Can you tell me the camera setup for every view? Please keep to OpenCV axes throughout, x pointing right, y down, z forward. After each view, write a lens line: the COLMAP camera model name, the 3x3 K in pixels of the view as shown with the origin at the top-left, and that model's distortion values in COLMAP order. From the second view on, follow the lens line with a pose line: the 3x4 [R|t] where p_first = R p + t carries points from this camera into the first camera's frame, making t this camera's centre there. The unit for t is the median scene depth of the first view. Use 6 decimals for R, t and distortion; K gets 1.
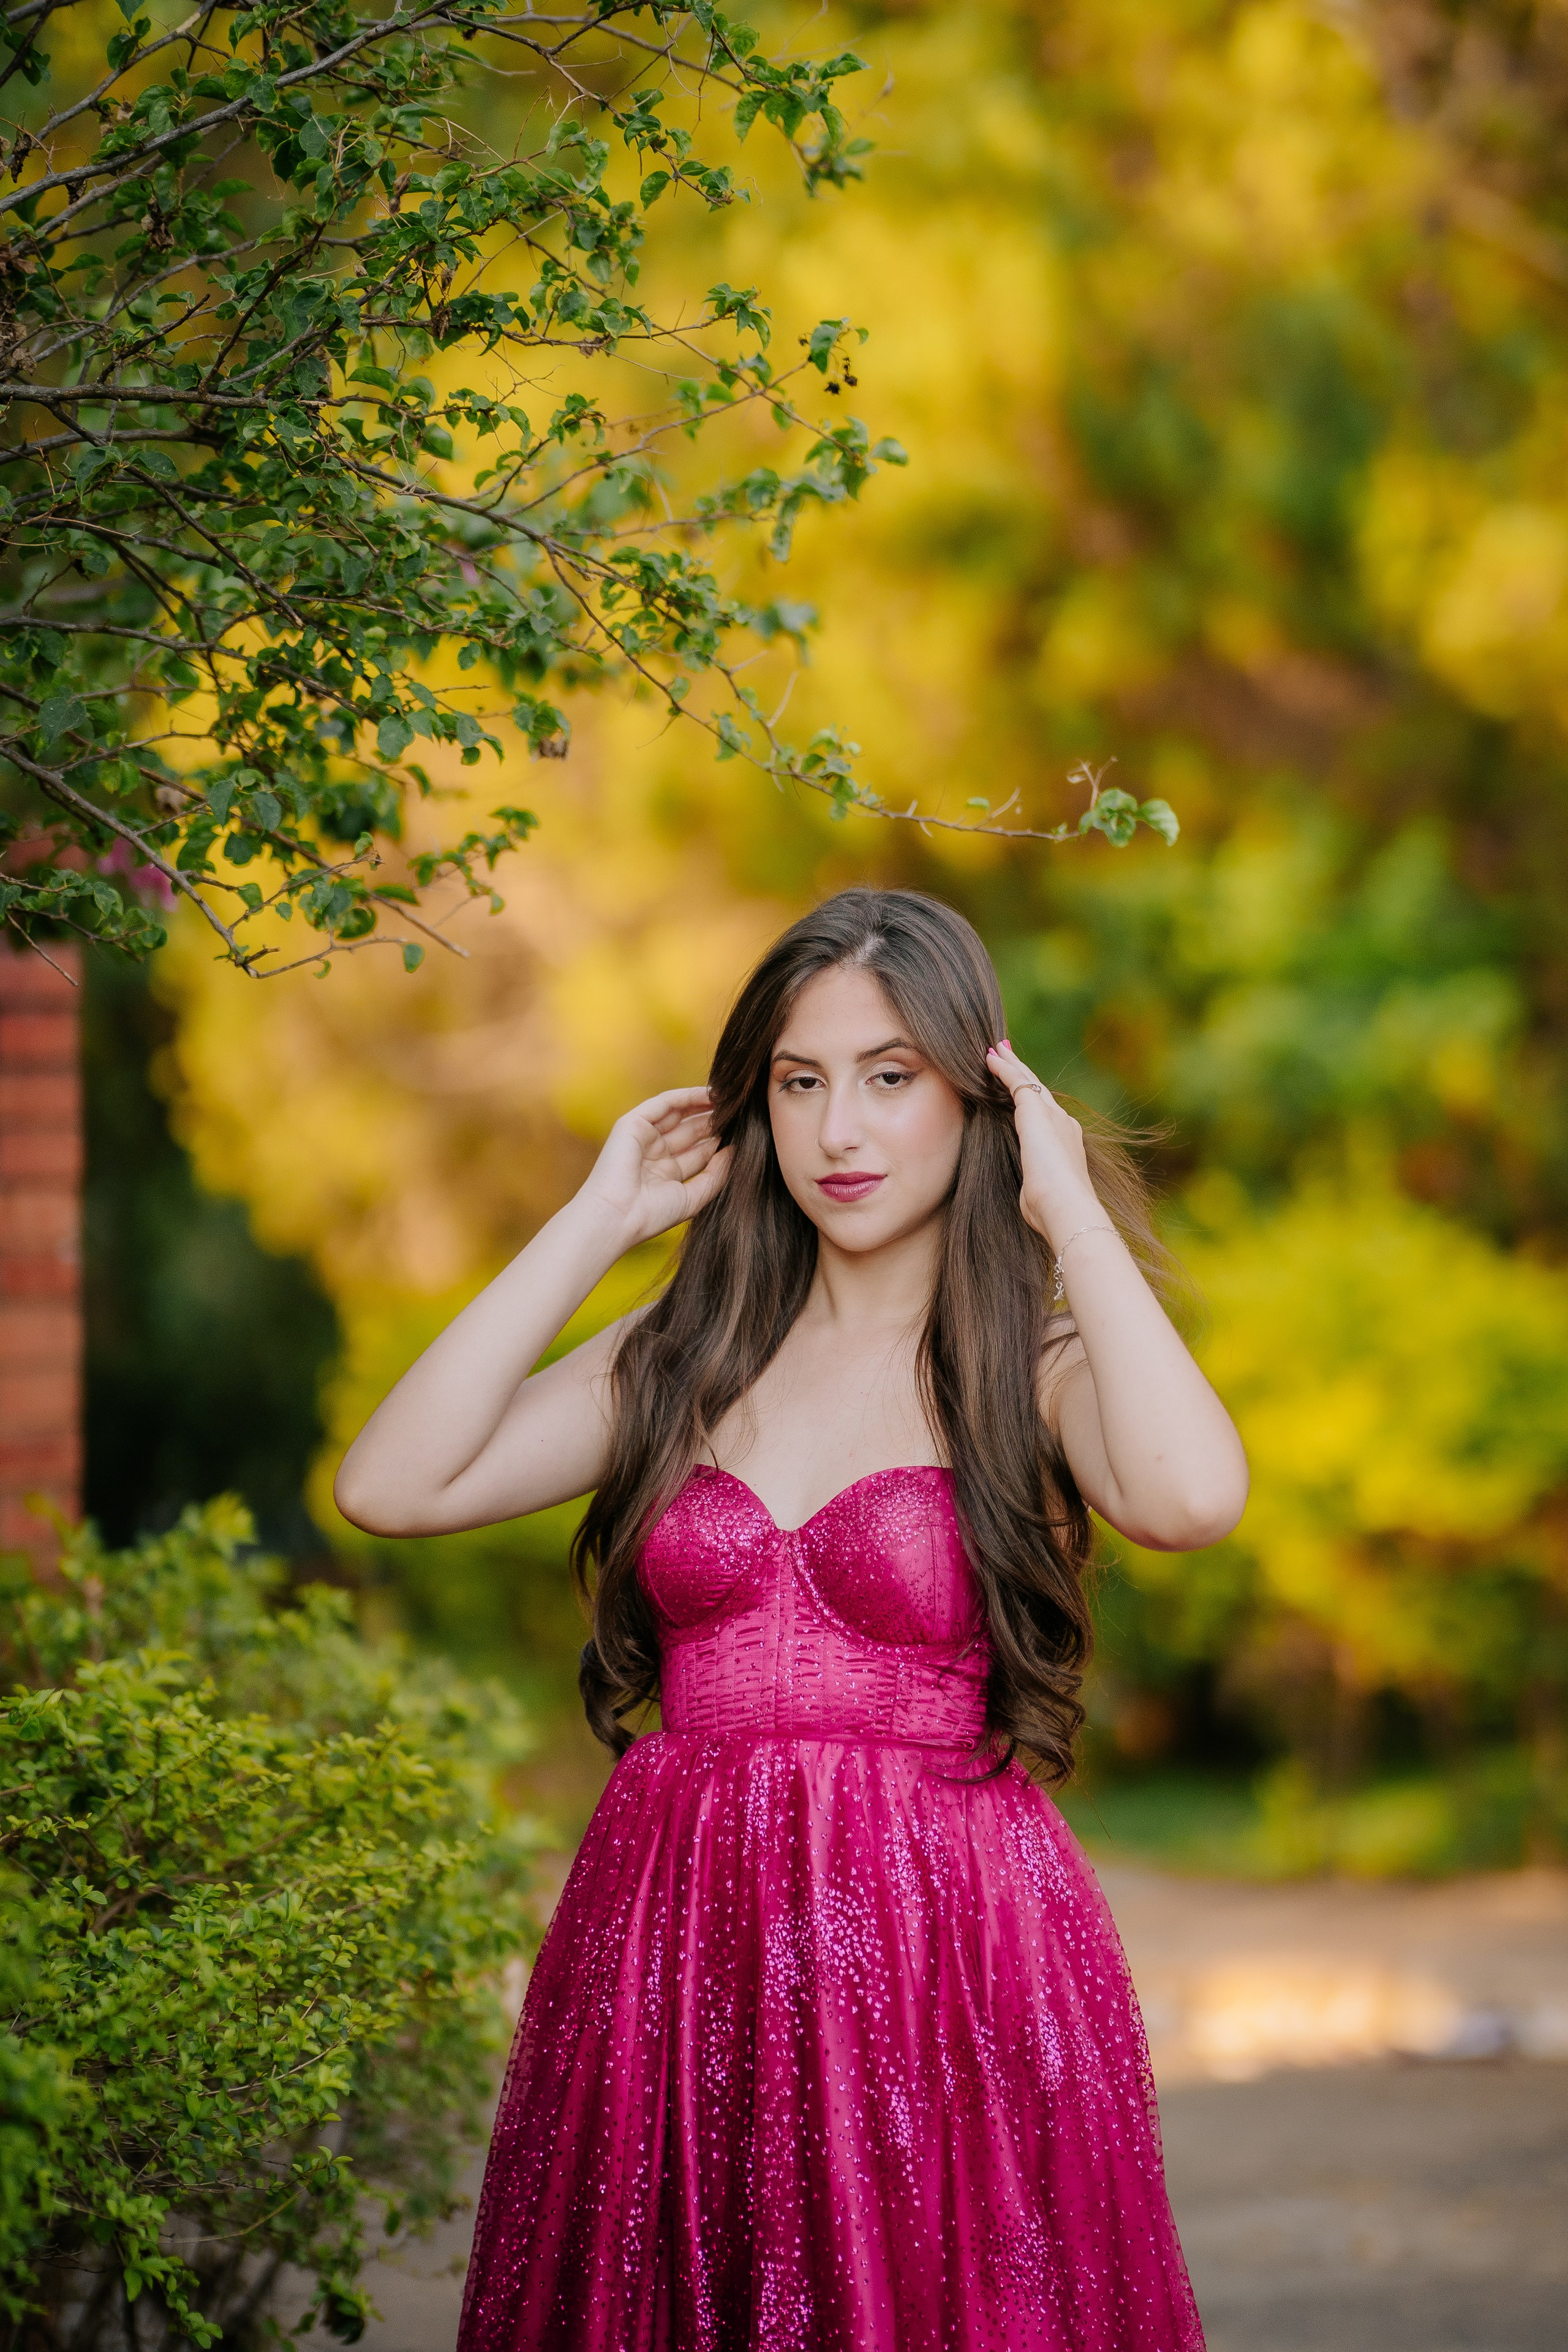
lens RADIAL K [[5981.3, 0, 784.0], [0, 5981.3, 1176.0], [0, 0, 1]] dist [0.393796, 0.880668]
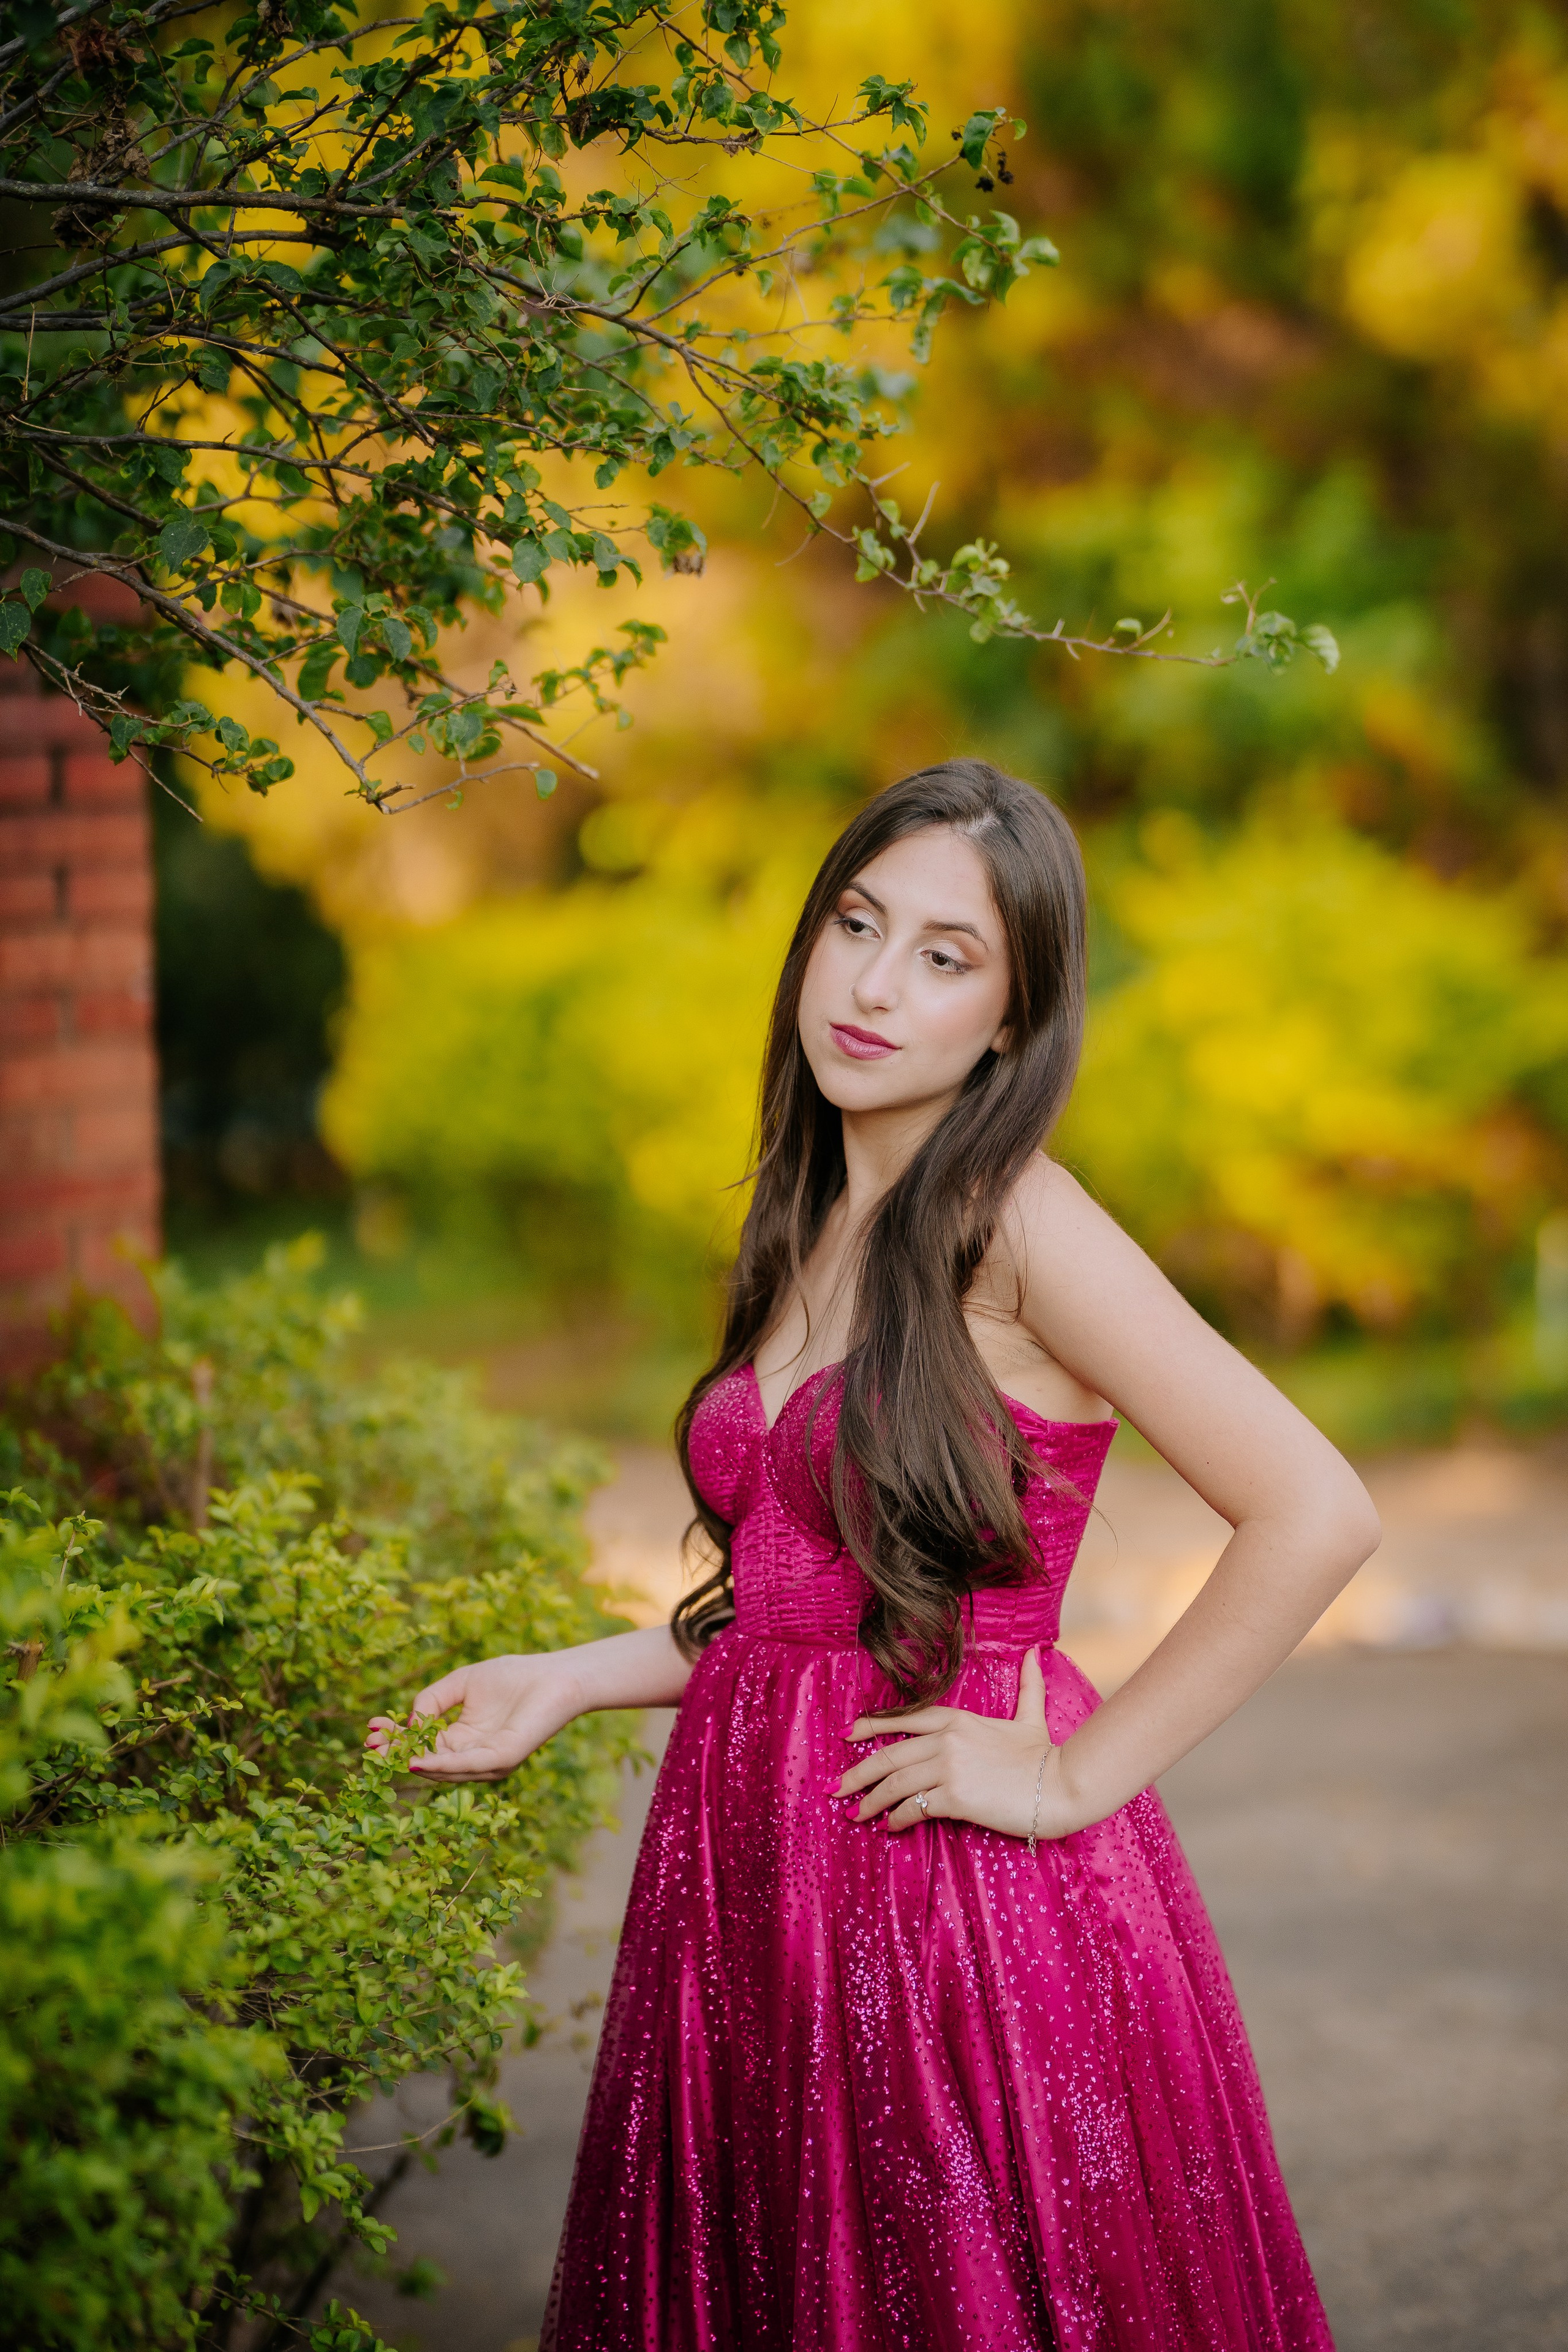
lens RADIAL K [[5361.8, 0, 843.3], [0, 5361.8, 1224.0], [0, 0, 1]] dist [0.575308, -0.338007]
pose [[0.999662, -0.008048, 0.024729, -0.036518], [0.005870, 0.996199, 0.086912, -0.041917], [-0.025334, -0.086738, 0.995909, 0.124025]]
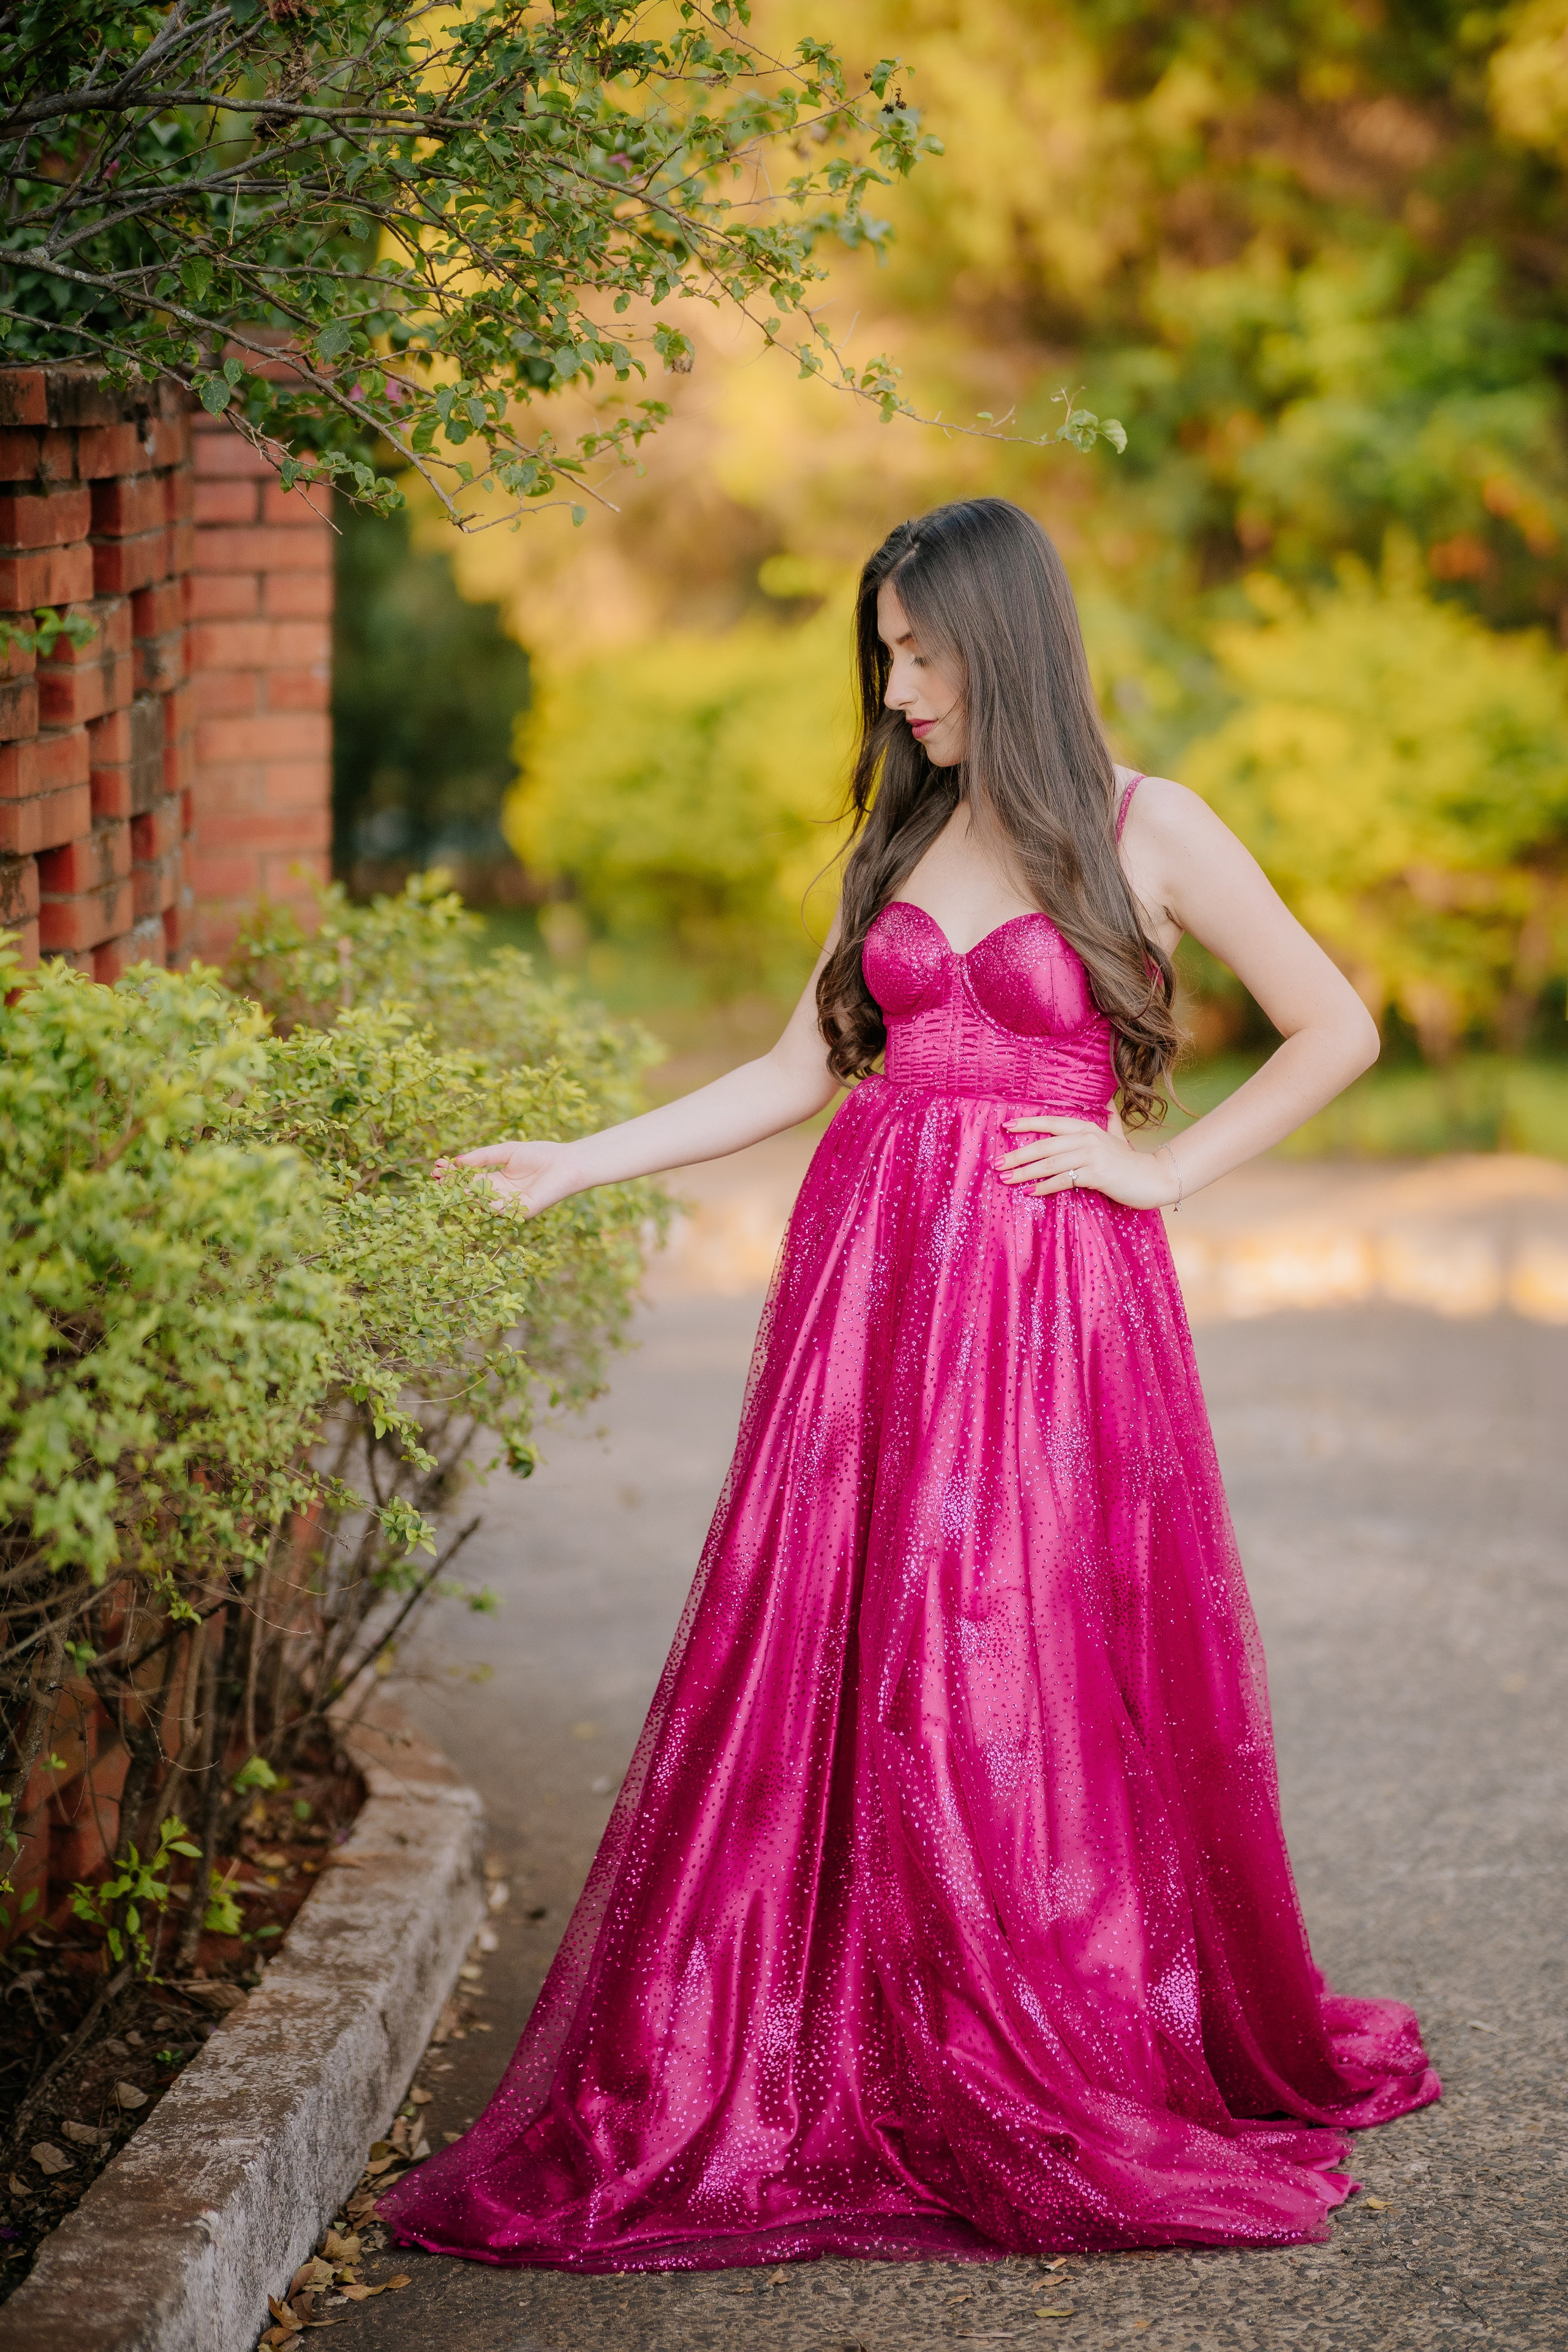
lens RADIAL K [[5389.6, 0, 784.0], [0, 5389.6, 1176.0], [0, 0, 1]] dist [0.466912, 0.316500]
pose [[0.999306, 0.026933, -0.025721, 0.022947], [-0.023552, 0.992034, 0.123750, -0.042470], [0.028850, -0.123058, 0.991980, -0.279662]]
